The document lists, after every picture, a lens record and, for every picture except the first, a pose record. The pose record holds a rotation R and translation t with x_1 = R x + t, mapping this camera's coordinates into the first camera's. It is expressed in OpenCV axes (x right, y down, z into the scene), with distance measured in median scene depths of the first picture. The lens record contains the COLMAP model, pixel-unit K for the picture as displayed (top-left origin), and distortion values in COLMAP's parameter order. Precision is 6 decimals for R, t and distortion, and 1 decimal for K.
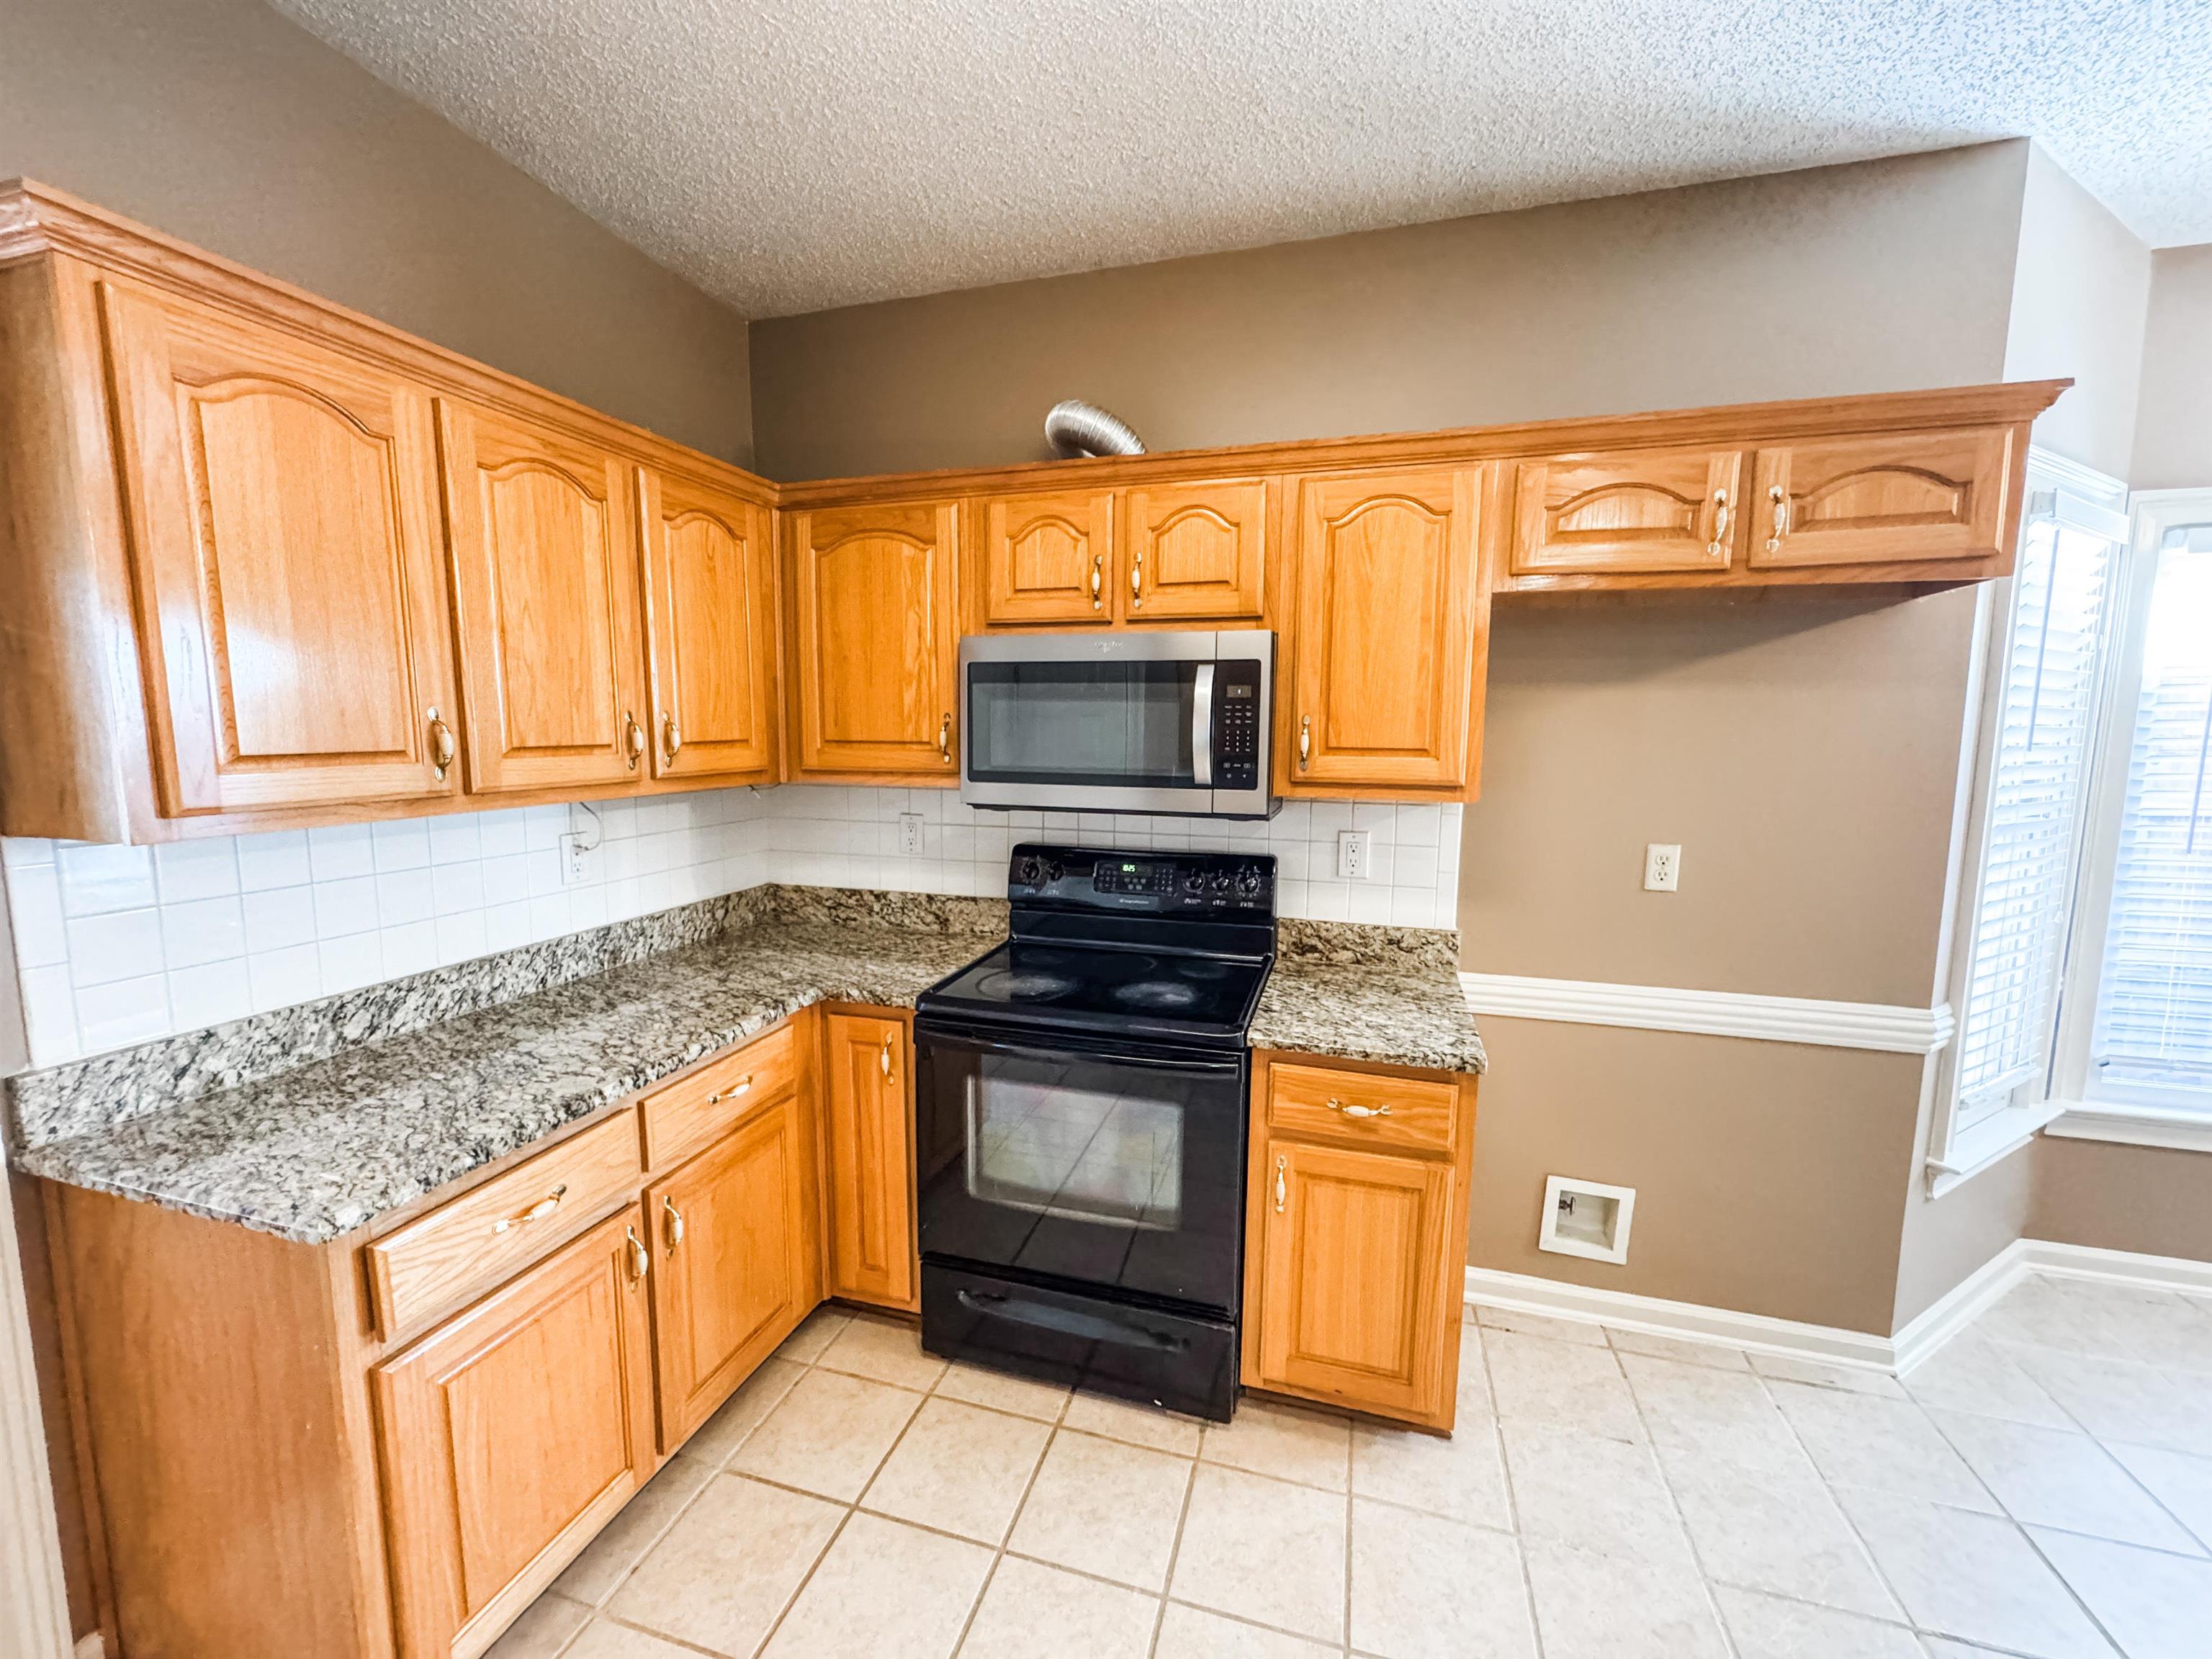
lens RADIAL K [[881.1, 0, 1107.7], [0, 881.1, 836.6], [0, 0, 1]] dist [-0.004489, -0.000679]
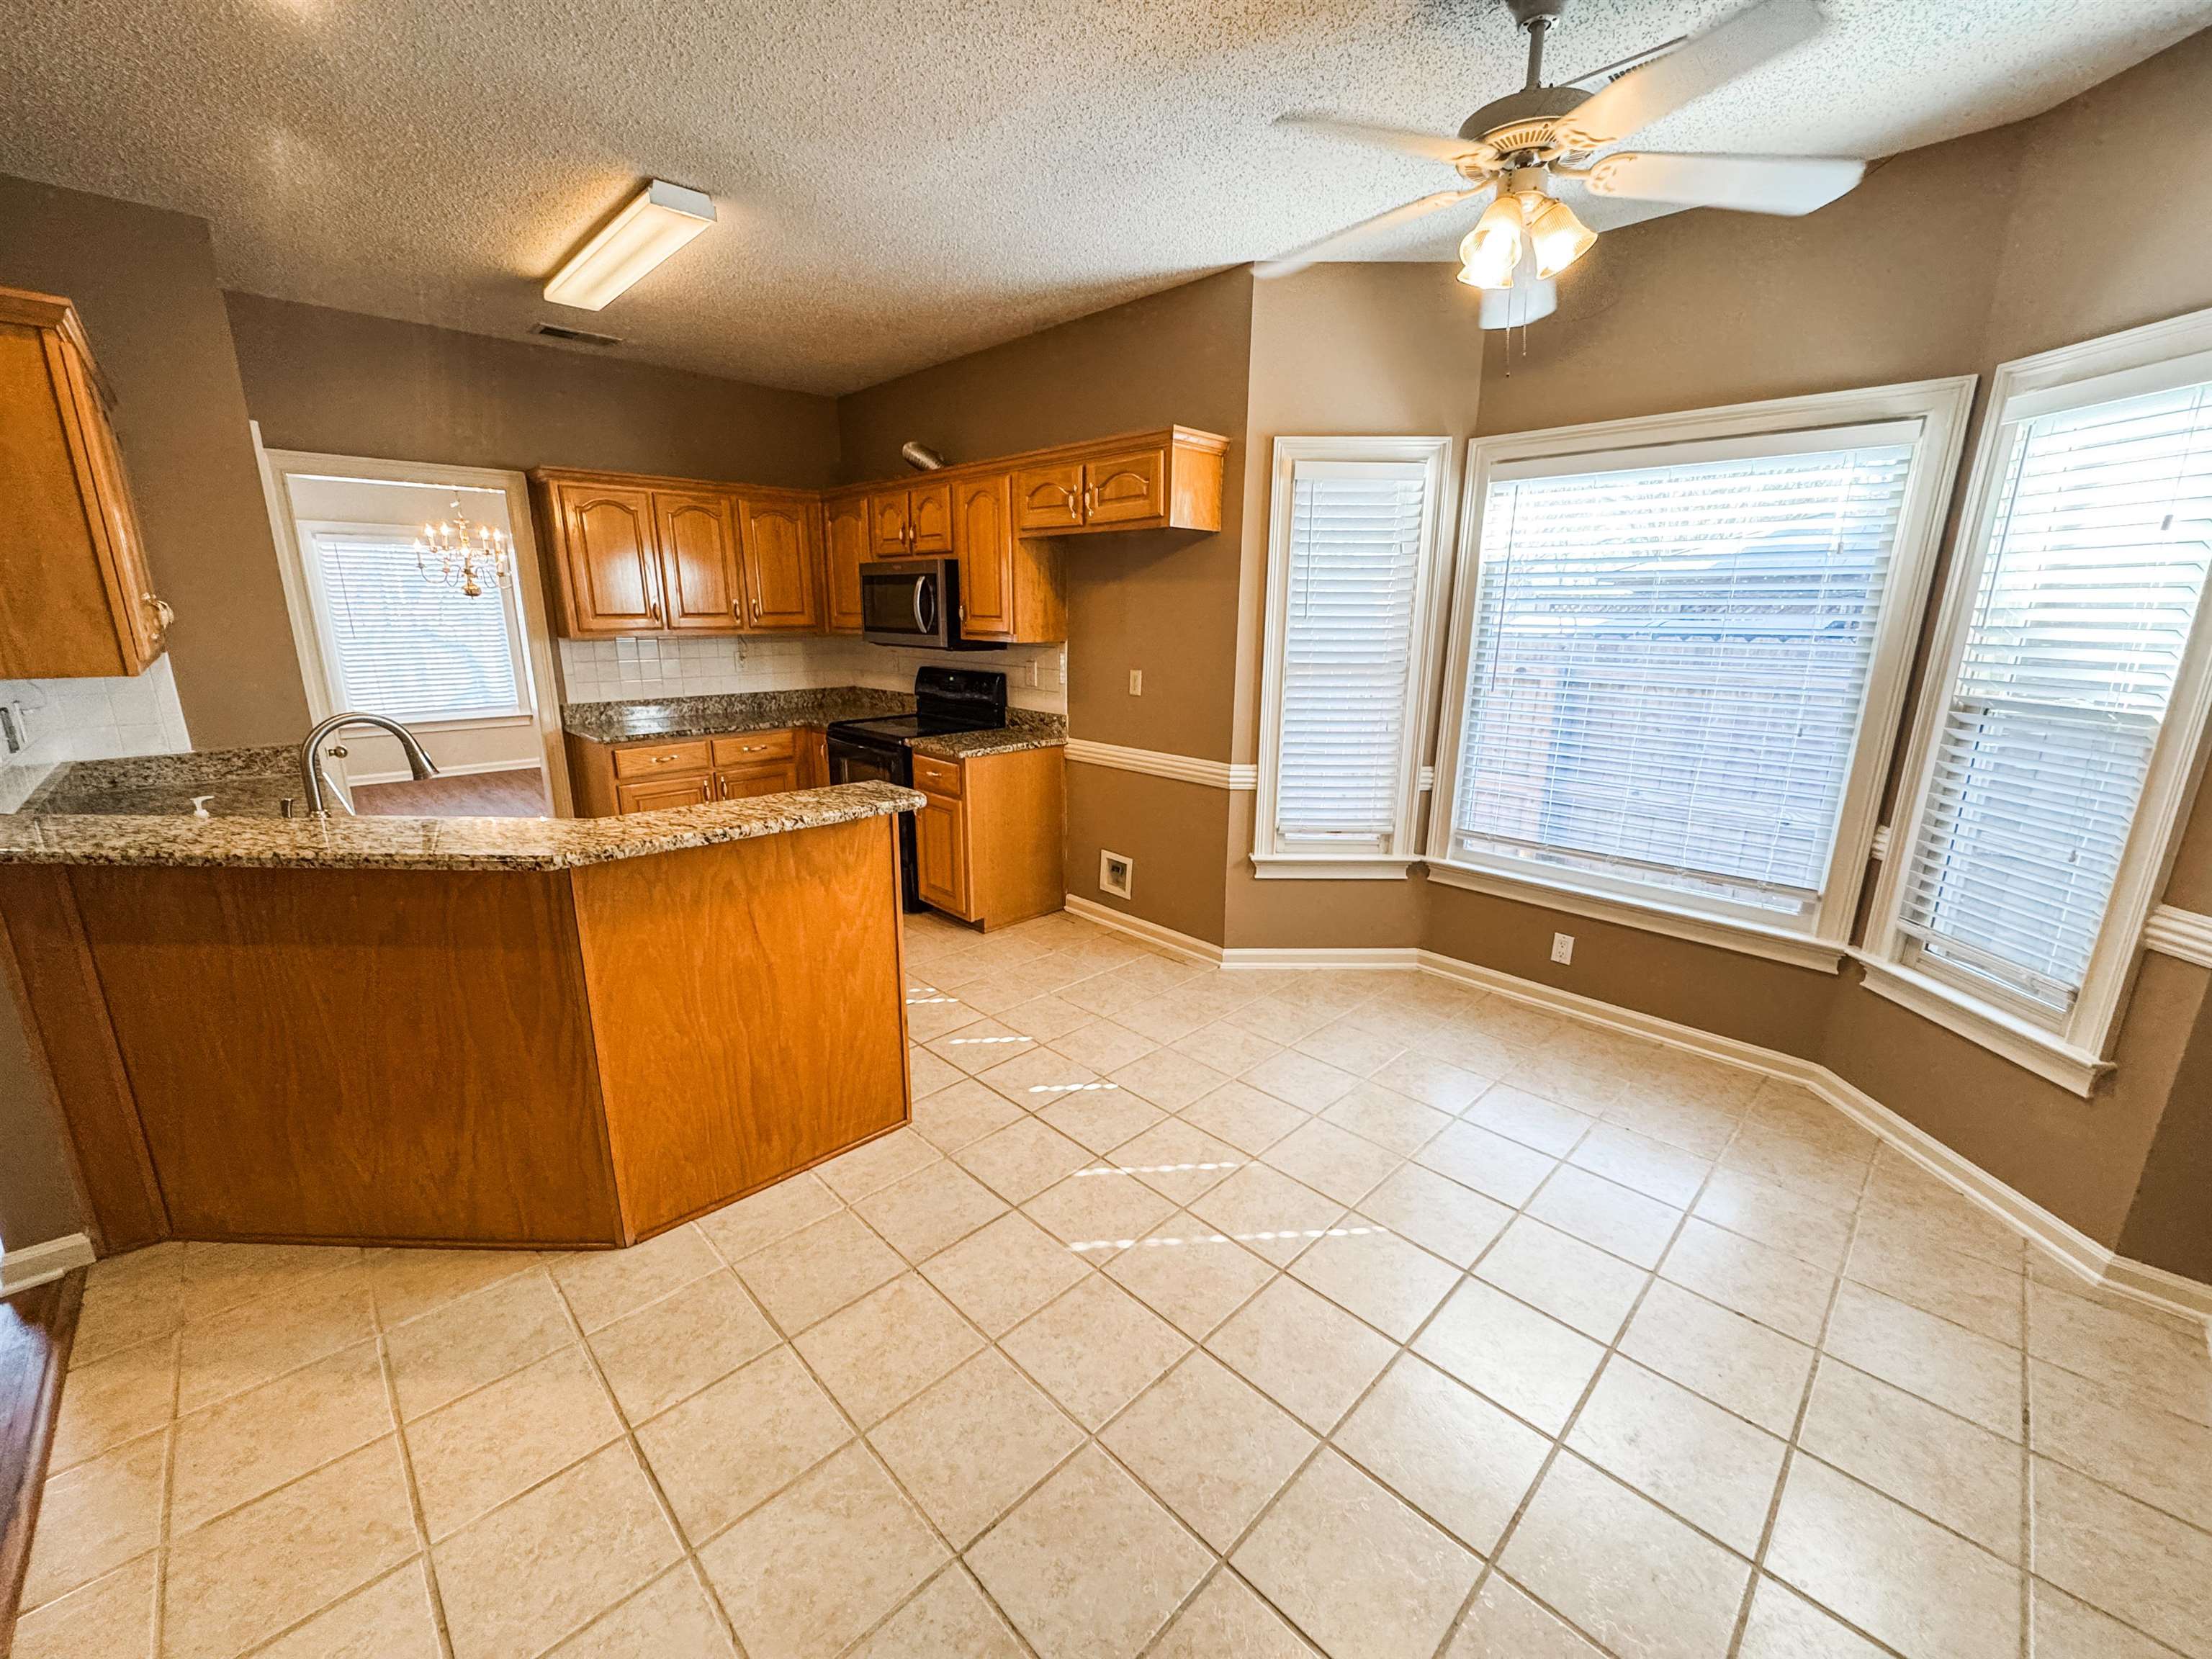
lens RADIAL K [[881.1, 0, 1105.1], [0, 881.1, 840.3], [0, 0, 1]] dist [-0.004489, -0.000679]
pose [[0.871021, 0.123359, -0.475506, 1.498274], [-0.057335, 0.986870, 0.150996, 0.087086], [0.487889, -0.104258, 0.866657, -0.672697]]
